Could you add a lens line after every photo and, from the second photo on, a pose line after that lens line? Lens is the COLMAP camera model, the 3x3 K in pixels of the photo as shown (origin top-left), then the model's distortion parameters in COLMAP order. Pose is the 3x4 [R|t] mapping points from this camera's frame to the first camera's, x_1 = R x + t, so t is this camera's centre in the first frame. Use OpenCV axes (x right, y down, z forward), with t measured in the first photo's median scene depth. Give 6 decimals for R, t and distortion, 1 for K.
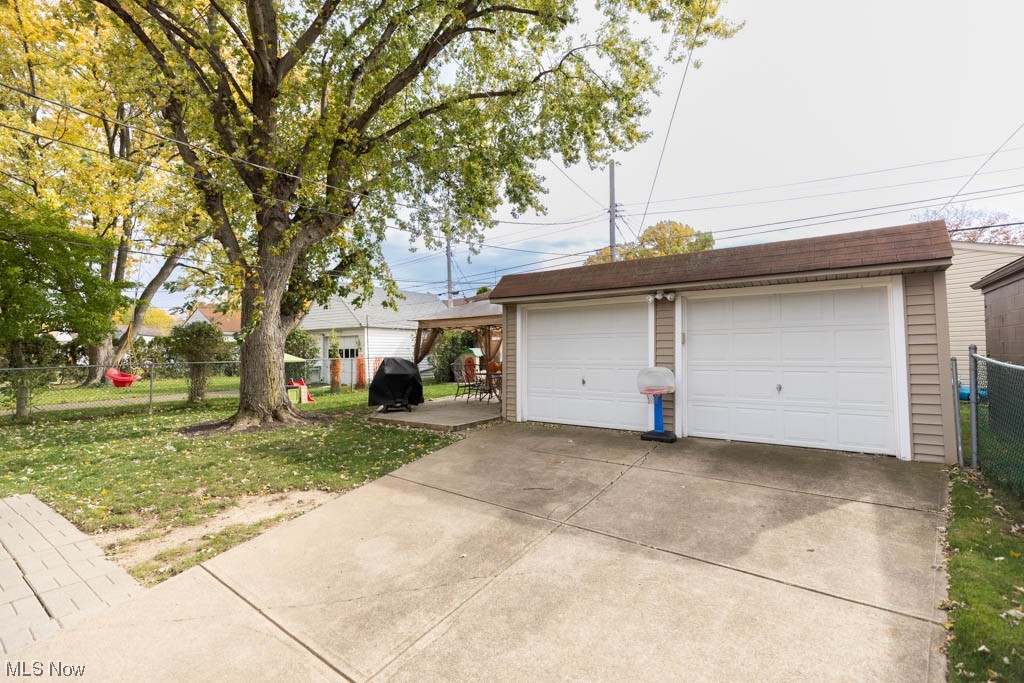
lens RADIAL K [[461.5, 0, 513.1], [0, 461.5, 342.3], [0, 0, 1]] dist [0.002558, 0.000091]
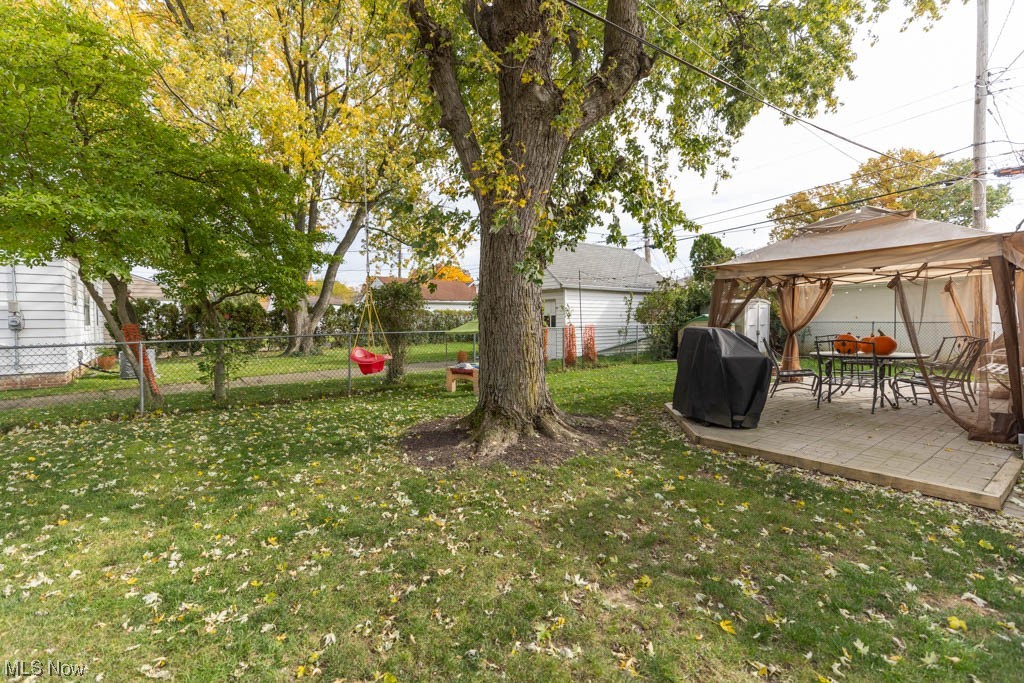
lens RADIAL K [[461.5, 0, 509.9], [0, 461.5, 340.3], [0, 0, 1]] dist [0.002558, 0.000091]
pose [[0.954683, 0.012057, -0.297381, -0.425474], [0.007120, 0.997968, 0.063320, 0.013482], [0.297540, -0.062568, 0.952657, 0.491186]]
